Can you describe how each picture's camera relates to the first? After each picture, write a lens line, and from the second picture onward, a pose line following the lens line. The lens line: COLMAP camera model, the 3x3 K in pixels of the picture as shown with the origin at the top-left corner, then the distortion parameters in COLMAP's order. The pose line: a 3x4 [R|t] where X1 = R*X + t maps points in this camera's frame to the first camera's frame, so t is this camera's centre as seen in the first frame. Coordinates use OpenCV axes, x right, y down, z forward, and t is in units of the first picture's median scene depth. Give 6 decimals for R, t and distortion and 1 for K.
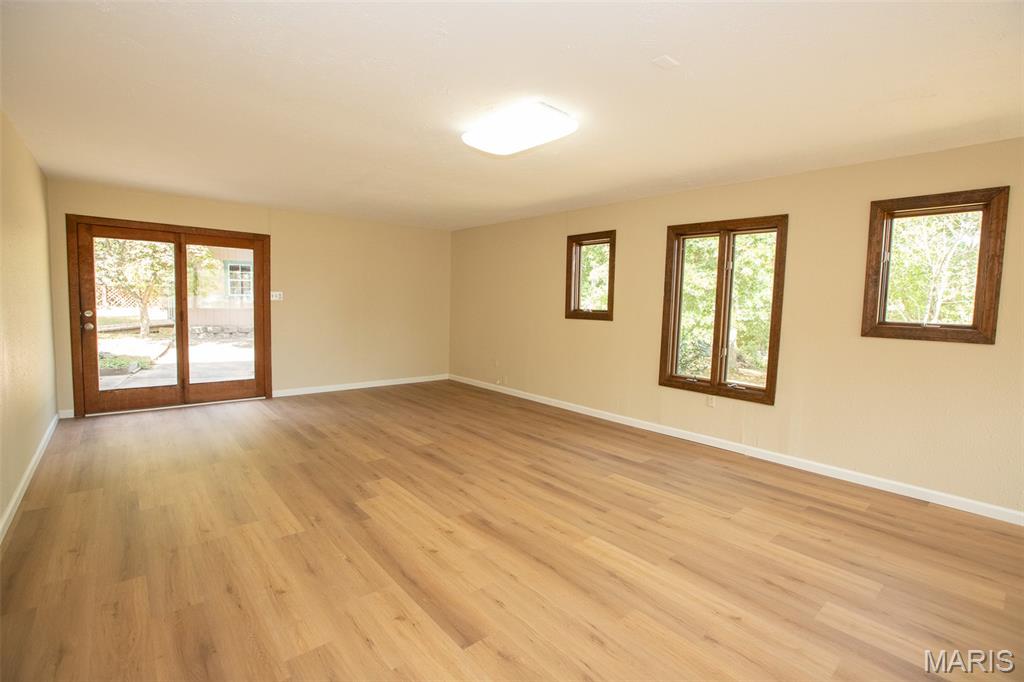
lens RADIAL K [[470.2, 0, 514.8], [0, 470.2, 336.0], [0, 0, 1]] dist [-0.047945, 0.018414]
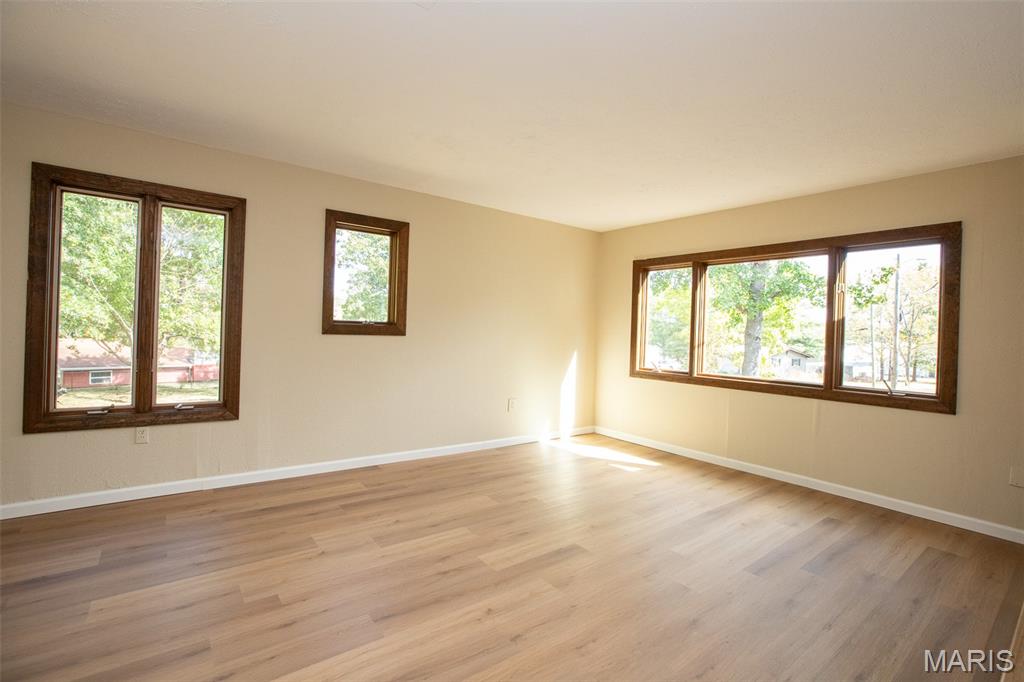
lens RADIAL K [[470.2, 0, 514.8], [0, 470.2, 336.0], [0, 0, 1]] dist [-0.047945, 0.018414]
pose [[0.058173, -0.039346, 0.997531, -0.333035], [0.041006, 0.998474, 0.036992, -0.018447], [-0.997464, 0.038753, 0.059698, 0.558746]]
